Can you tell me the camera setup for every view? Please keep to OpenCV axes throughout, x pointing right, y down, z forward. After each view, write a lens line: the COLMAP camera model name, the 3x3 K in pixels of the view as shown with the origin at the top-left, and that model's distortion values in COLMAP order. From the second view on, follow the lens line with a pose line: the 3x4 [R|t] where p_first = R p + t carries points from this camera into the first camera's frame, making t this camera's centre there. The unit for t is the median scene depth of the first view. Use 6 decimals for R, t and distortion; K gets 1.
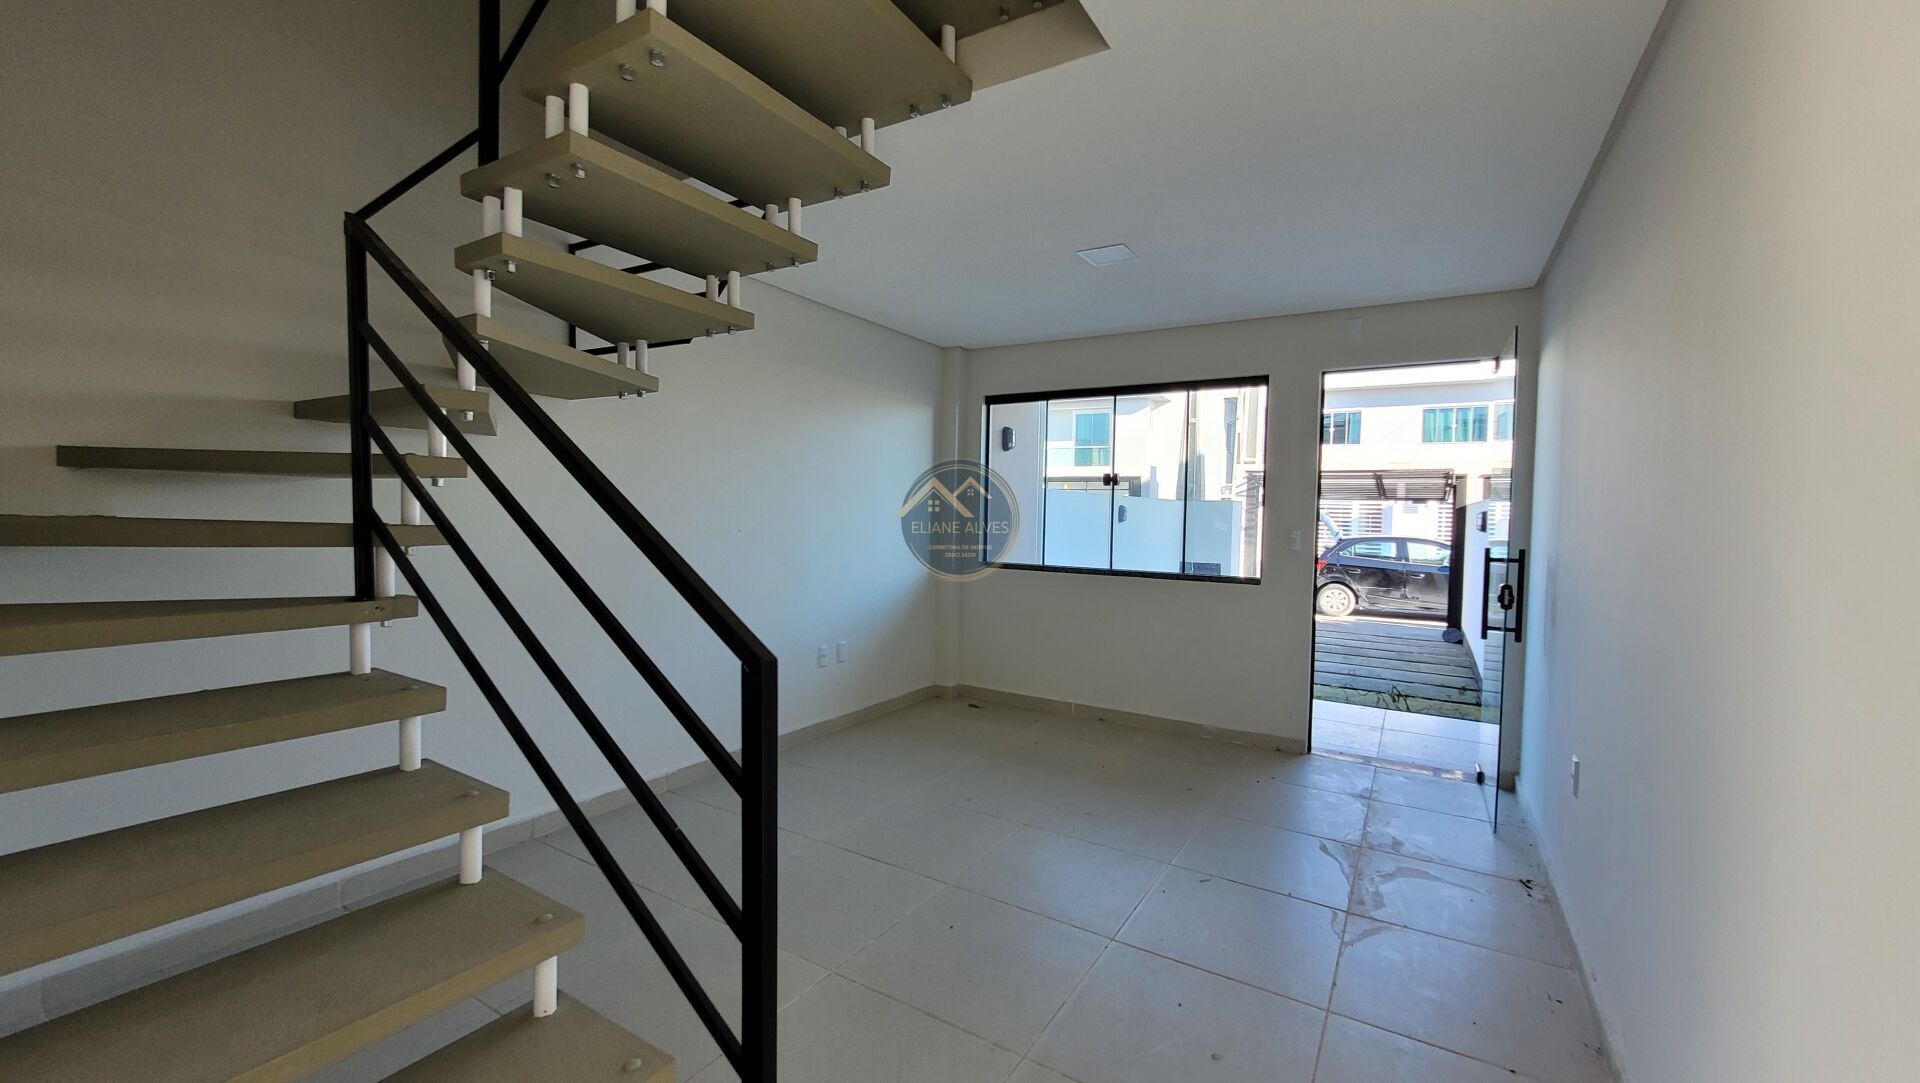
lens RADIAL K [[750.9, 0, 962.2], [0, 750.9, 541.0], [0, 0, 1]] dist [-0.000326, -0.000370]
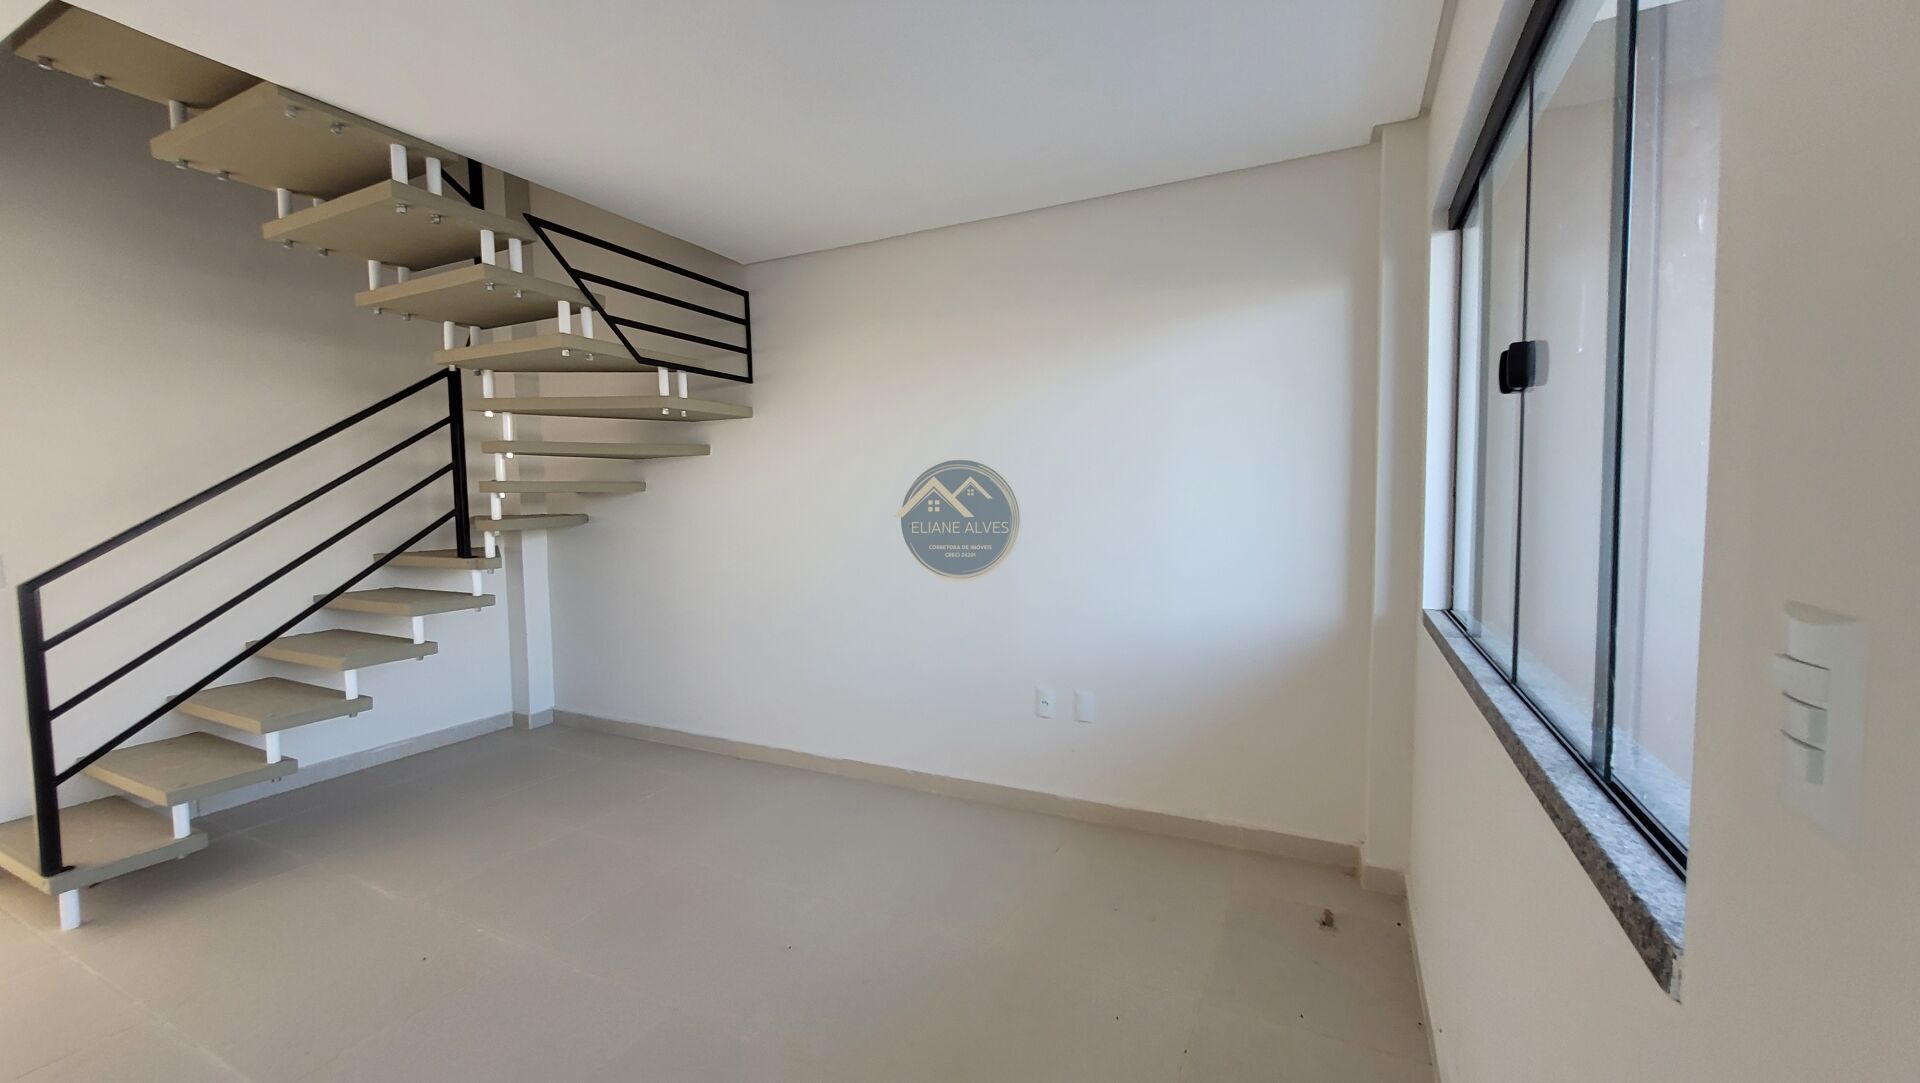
lens RADIAL K [[749.6, 0, 992.8], [0, 749.6, 542.6], [0, 0, 1]] dist [-0.007569, 0.000009]
pose [[0.041075, 0.037233, -0.998462, 0.655406], [-0.027990, 0.998956, 0.036100, -0.030975], [0.998764, 0.026464, 0.042074, 1.137298]]
